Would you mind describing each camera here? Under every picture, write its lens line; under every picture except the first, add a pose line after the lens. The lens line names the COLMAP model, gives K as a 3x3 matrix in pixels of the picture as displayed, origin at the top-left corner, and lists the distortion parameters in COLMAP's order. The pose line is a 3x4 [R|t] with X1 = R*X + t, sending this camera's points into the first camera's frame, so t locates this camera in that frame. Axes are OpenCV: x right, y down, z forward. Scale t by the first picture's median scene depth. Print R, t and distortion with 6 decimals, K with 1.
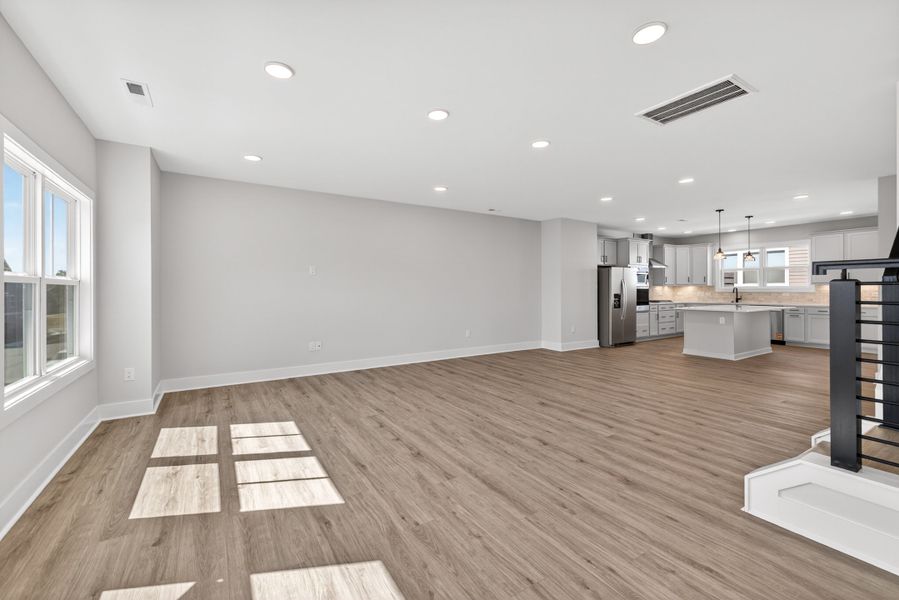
lens RADIAL K [[378.1, 0, 450.1], [0, 378.1, 295.2], [0, 0, 1]] dist [0.009281, -0.000226]
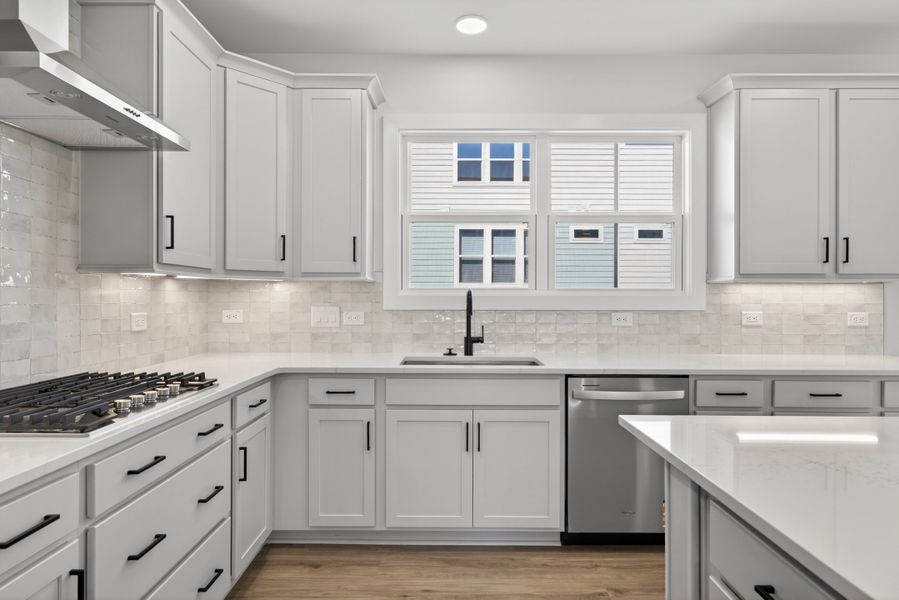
lens RADIAL K [[529.8, 0, 449.5], [0, 529.8, 300.0], [0, 0, 1]] dist [0.003774, 0.000222]
pose [[0.536477, 0.002270, 0.843912, 1.253060], [0.007277, 0.999947, -0.007316, -0.032257], [-0.843884, 0.010066, 0.536432, 2.203093]]
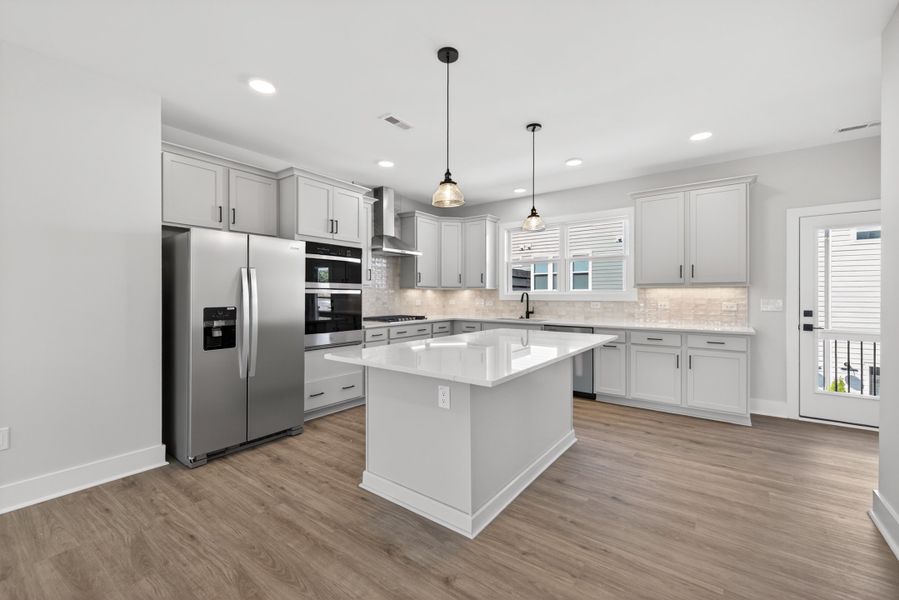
lens RADIAL K [[378.1, 0, 450.1], [0, 378.1, 295.2], [0, 0, 1]] dist [0.009281, -0.000226]
pose [[0.929718, 0.004305, 0.368248, 1.142905], [0.001571, 0.999876, -0.015655, -0.019772], [-0.368270, 0.015133, 0.929596, 1.339343]]
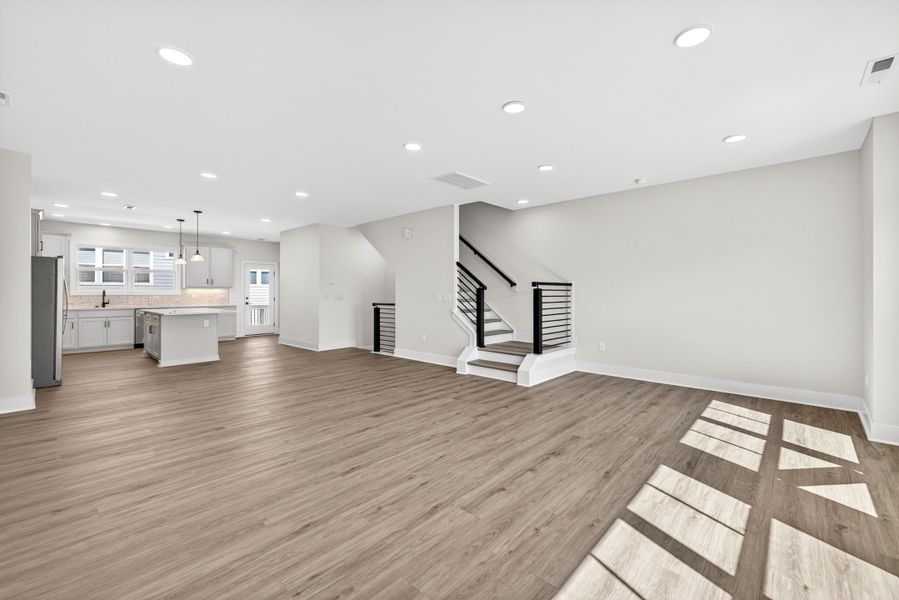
lens RADIAL K [[378.1, 0, 450.1], [0, 378.1, 295.2], [0, 0, 1]] dist [0.009281, -0.000226]
pose [[-0.260813, -0.006330, 0.965369, -0.785469], [0.014655, 0.999837, 0.010515, -0.015641], [-0.965278, 0.016890, -0.260677, 1.209855]]
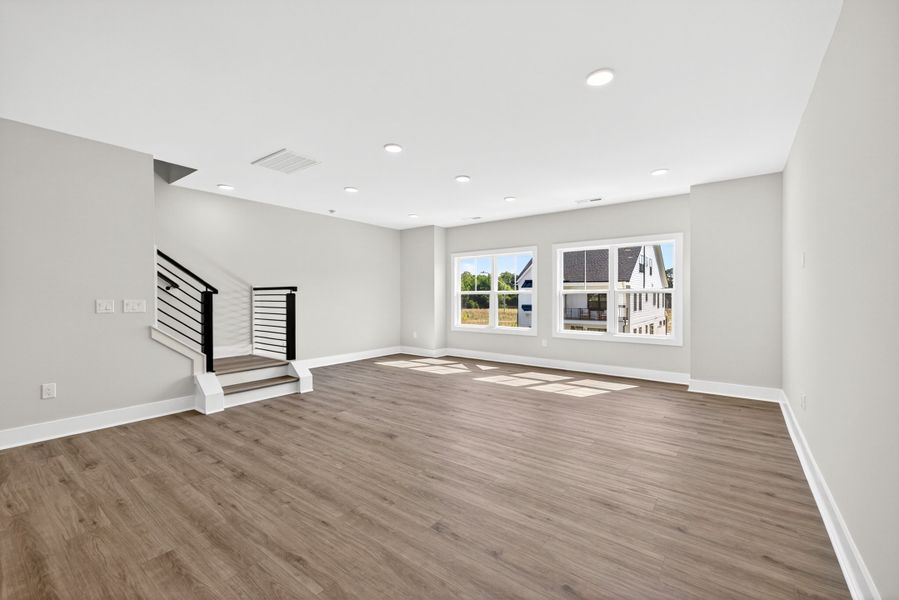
lens RADIAL K [[378.1, 0, 450.1], [0, 378.1, 295.2], [0, 0, 1]] dist [0.009281, -0.000226]
pose [[-0.936643, 0.001779, -0.350282, 0.467534], [-0.002263, 0.999935, 0.011131, -0.031309], [0.350279, 0.011219, -0.936578, 2.055981]]
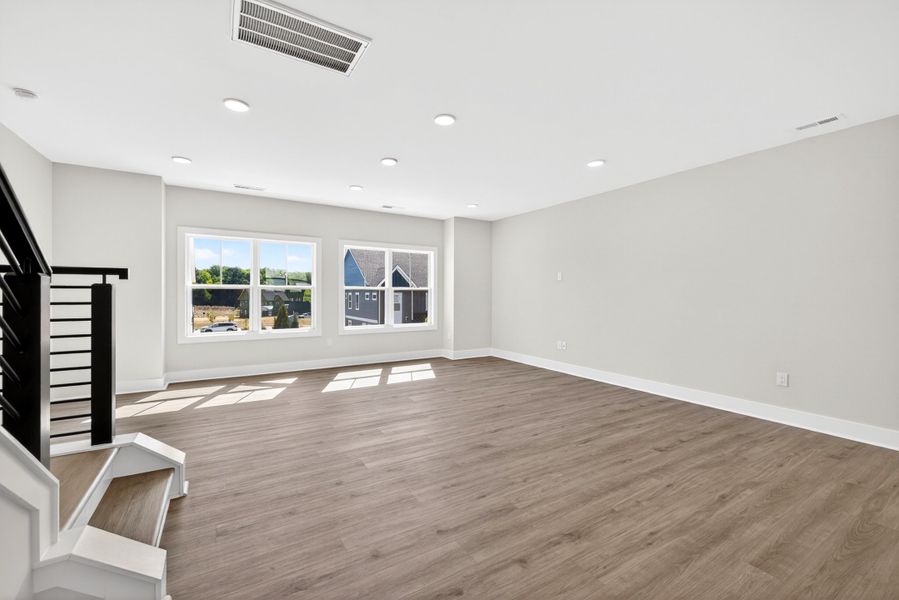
lens RADIAL K [[378.1, 0, 450.1], [0, 378.1, 295.2], [0, 0, 1]] dist [0.009281, -0.000226]
pose [[-0.006289, 0.006952, -0.999956, 1.128871], [-0.020650, 0.999762, 0.007080, -0.018567], [0.999767, 0.020694, -0.006144, 1.056687]]
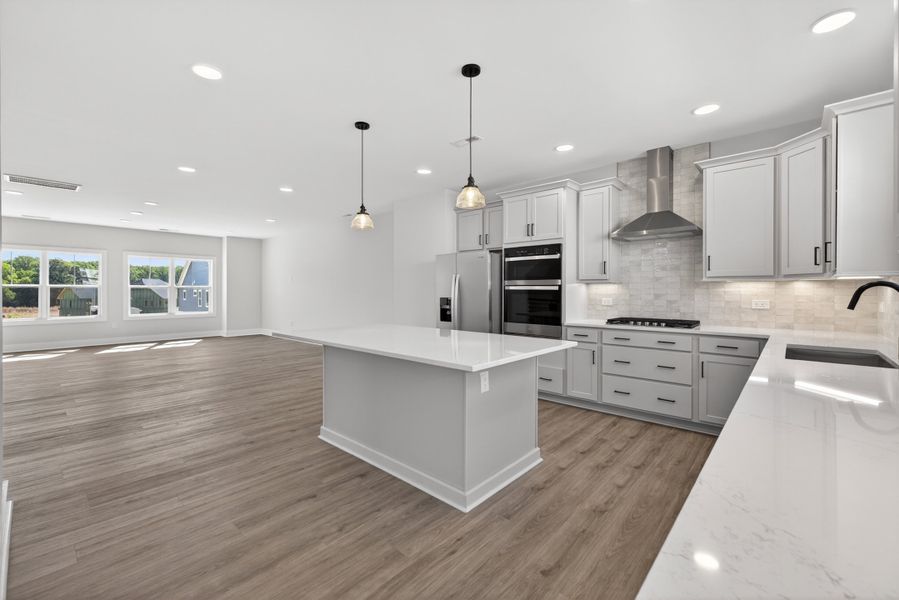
lens RADIAL K [[381.8, 0, 451.7], [0, 381.8, 288.6], [0, 0, 1]] dist [0.009775, -0.000051]
pose [[0.273125, -0.001932, -0.961977, 2.338271], [-0.016167, 0.999848, -0.006598, -0.032643], [0.961843, 0.017354, 0.273052, 1.888895]]
